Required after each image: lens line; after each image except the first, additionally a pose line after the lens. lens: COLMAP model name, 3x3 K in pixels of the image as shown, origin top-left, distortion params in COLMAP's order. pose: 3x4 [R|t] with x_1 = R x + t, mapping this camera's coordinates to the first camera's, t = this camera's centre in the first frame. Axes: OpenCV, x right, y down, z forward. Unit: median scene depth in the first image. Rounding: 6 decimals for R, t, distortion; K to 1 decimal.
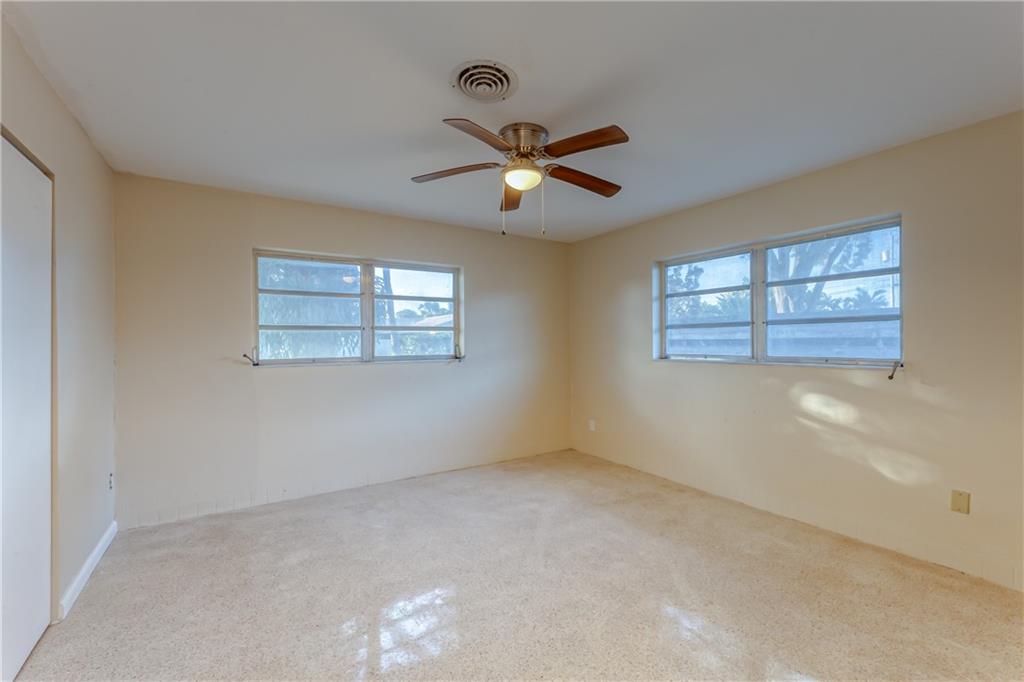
lens RADIAL K [[431.3, 0, 512.0], [0, 431.3, 342.2], [0, 0, 1]] dist [-0.001076, -0.000196]
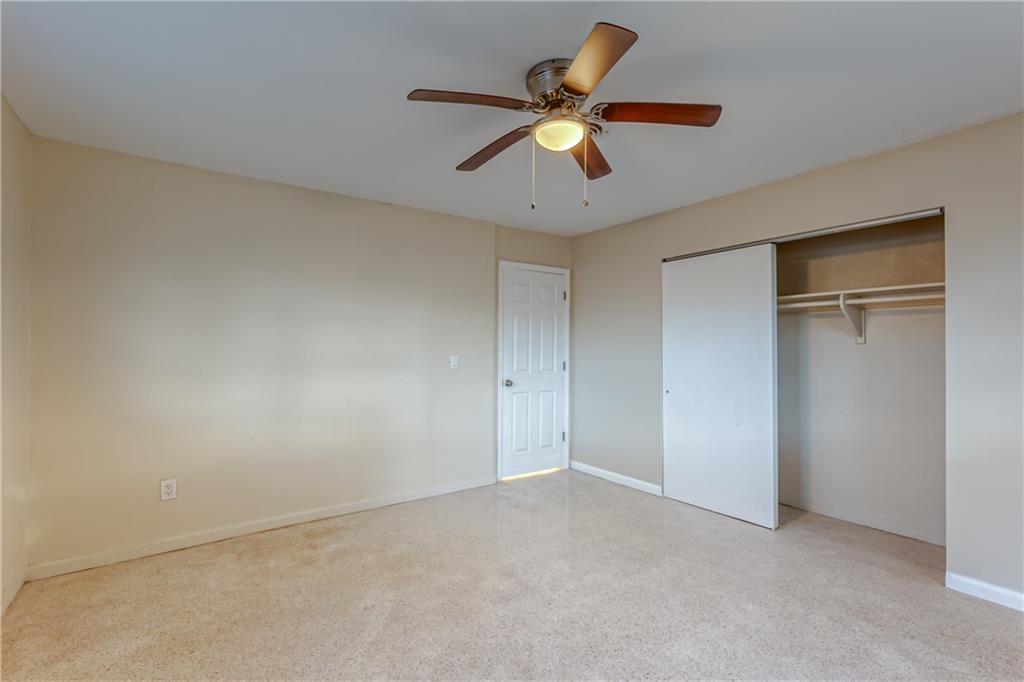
lens RADIAL K [[431.3, 0, 512.0], [0, 431.3, 342.2], [0, 0, 1]] dist [-0.001076, -0.000196]
pose [[-0.999114, 0.001749, -0.042058, 0.158212], [0.002201, 0.999940, -0.010707, -0.002000], [0.042037, -0.010790, -0.999058, 1.961496]]
